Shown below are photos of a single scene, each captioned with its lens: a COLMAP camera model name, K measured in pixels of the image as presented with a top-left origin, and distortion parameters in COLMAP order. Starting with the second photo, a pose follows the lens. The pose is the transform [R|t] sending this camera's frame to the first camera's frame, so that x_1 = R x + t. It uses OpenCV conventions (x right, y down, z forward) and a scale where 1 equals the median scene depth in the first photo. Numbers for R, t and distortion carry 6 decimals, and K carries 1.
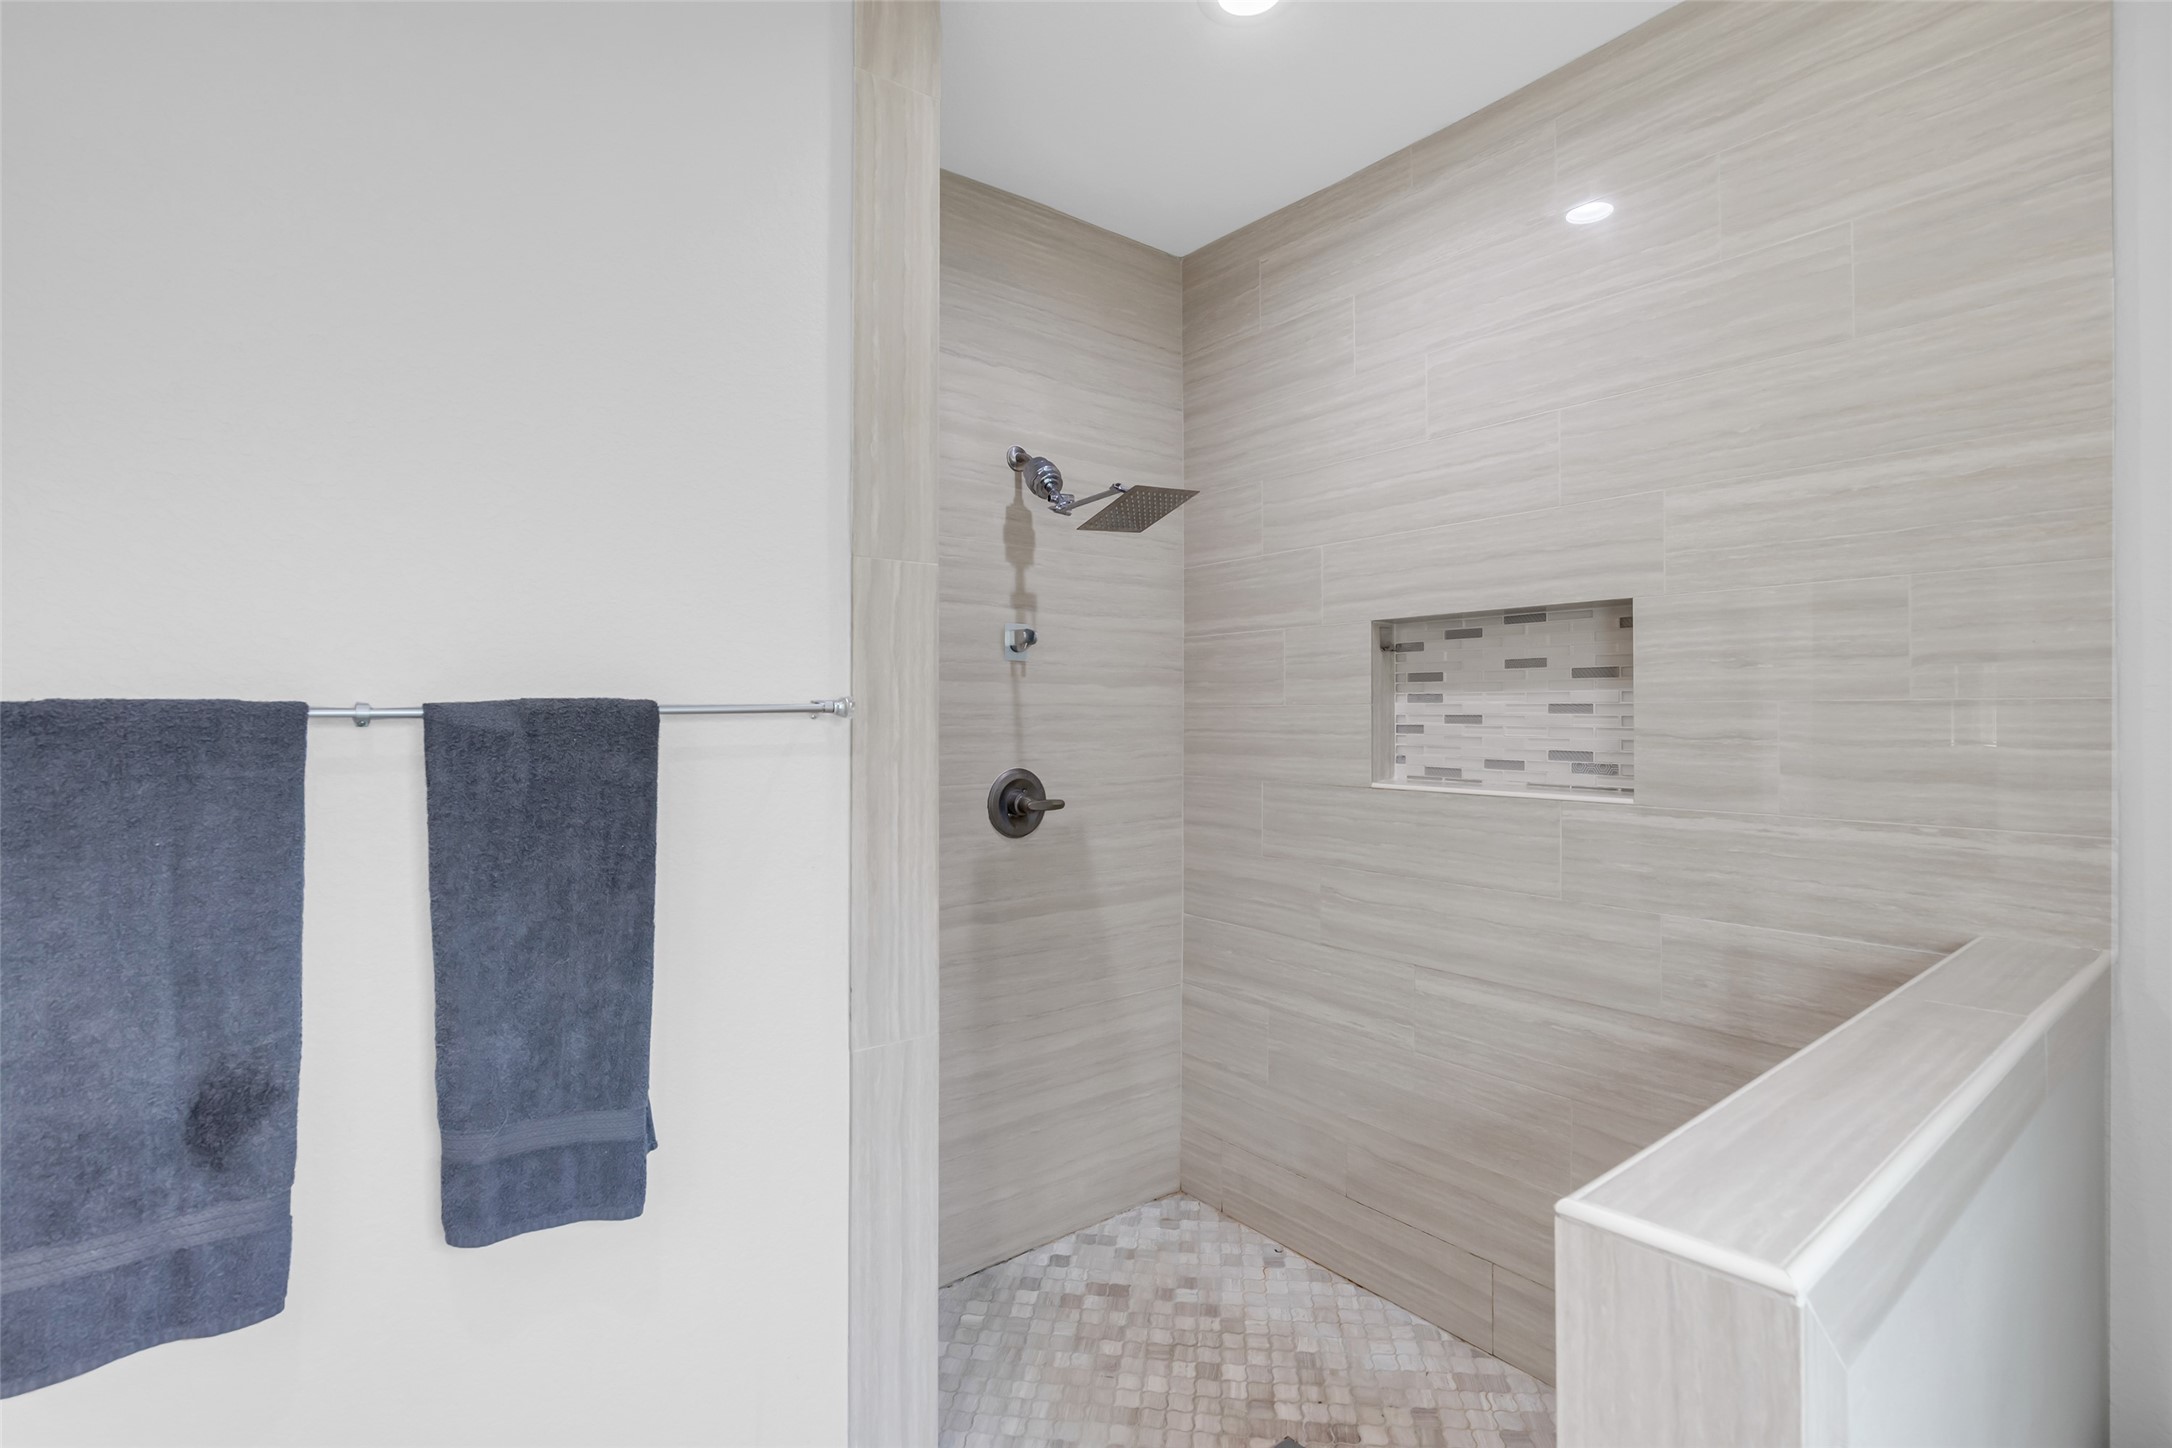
lens RADIAL K [[999.7, 0, 1077.3], [0, 999.7, 731.3], [0, 0, 1]] dist [-0.017667, 0.005642]
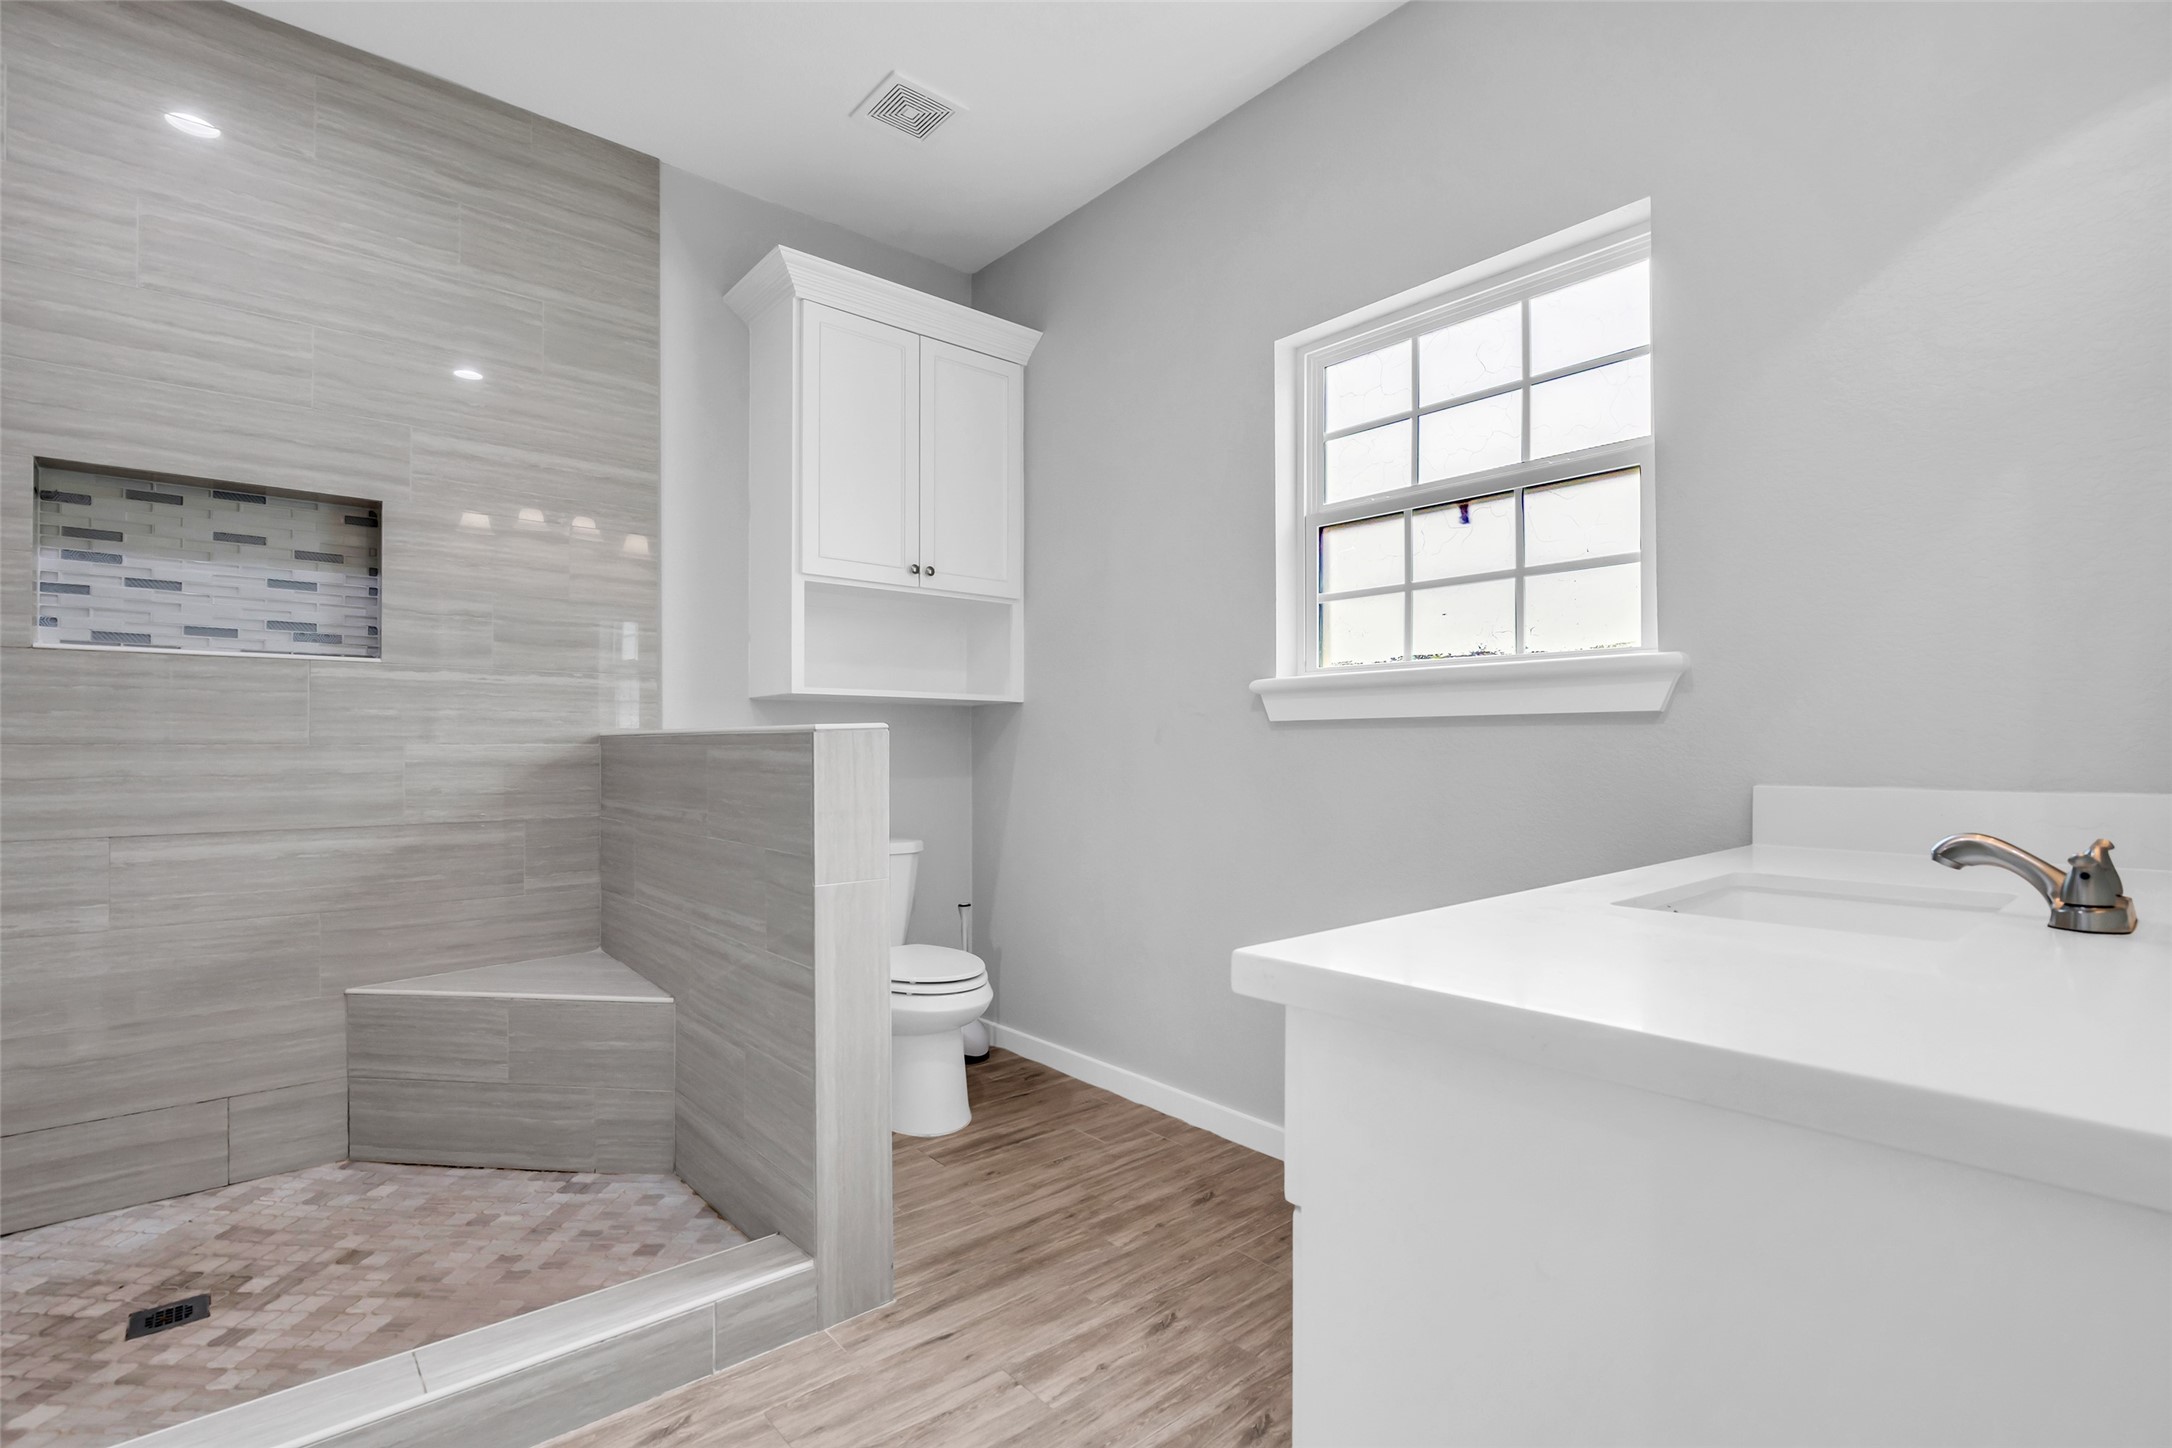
lens RADIAL K [[999.7, 0, 1077.3], [0, 999.7, 731.3], [0, 0, 1]] dist [-0.017667, 0.005642]
pose [[-0.013716, 0.003291, 0.999901, -0.673740], [0.001743, 0.999993, -0.003268, 0.154596], [-0.999904, 0.001698, -0.013722, 0.111153]]
